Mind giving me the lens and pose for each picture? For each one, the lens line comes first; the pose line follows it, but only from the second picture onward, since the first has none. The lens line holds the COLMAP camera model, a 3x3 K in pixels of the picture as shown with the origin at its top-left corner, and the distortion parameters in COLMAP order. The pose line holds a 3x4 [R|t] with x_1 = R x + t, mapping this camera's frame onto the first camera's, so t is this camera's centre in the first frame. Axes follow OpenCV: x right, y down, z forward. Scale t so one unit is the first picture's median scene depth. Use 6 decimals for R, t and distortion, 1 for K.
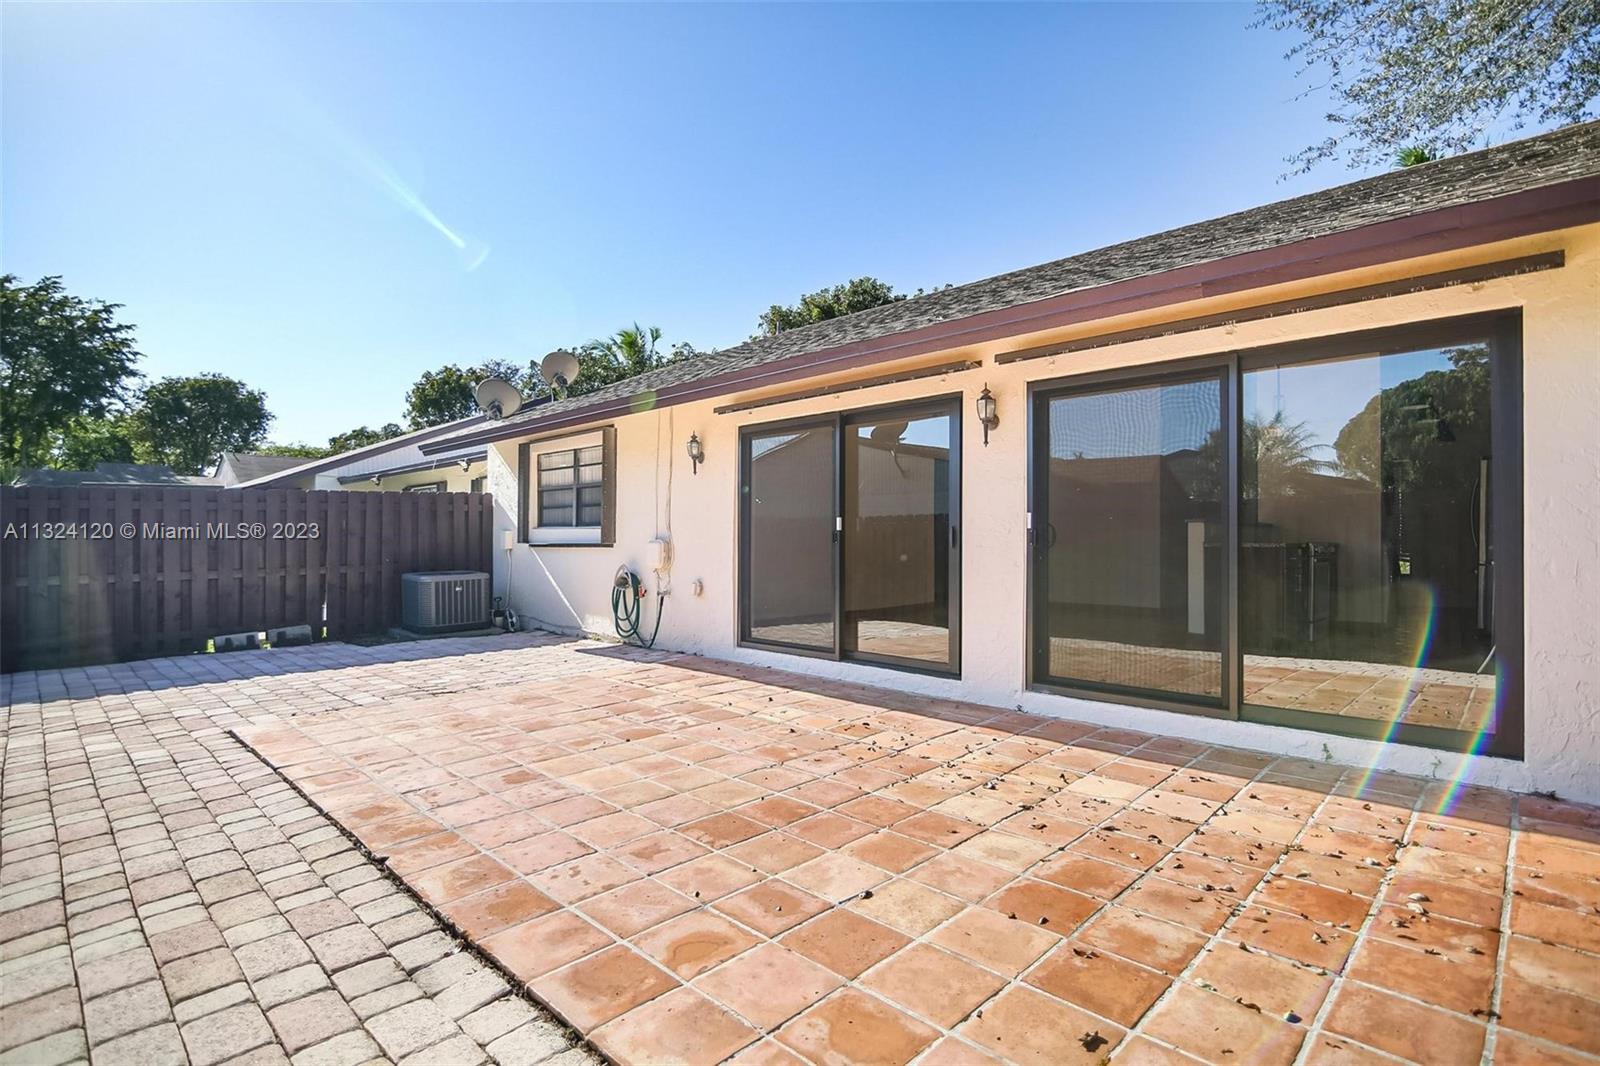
lens RADIAL K [[764.9, 0, 802.8], [0, 764.9, 526.6], [0, 0, 1]] dist [-0.013273, -0.000101]
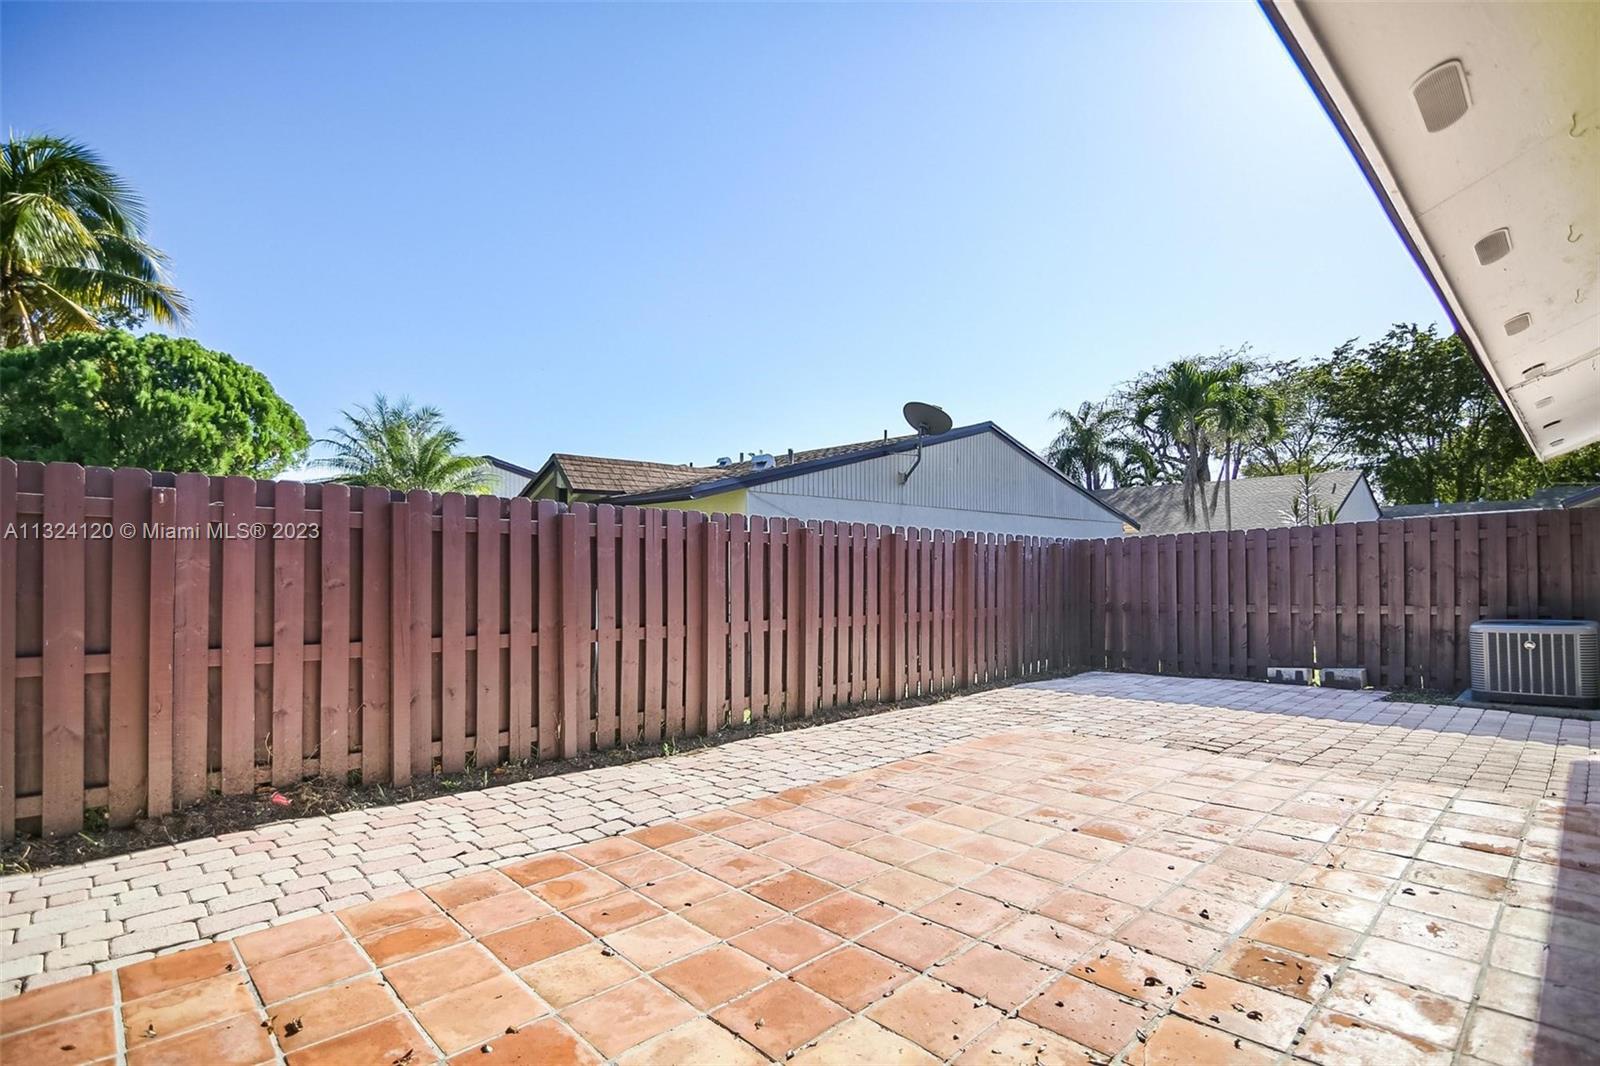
lens RADIAL K [[764.9, 0, 802.8], [0, 764.9, 526.6], [0, 0, 1]] dist [-0.013273, -0.000101]
pose [[-0.035640, -0.059834, -0.997572, 0.775858], [0.023614, 0.997877, -0.060696, -0.008900], [0.999086, -0.025720, -0.034152, 0.909338]]
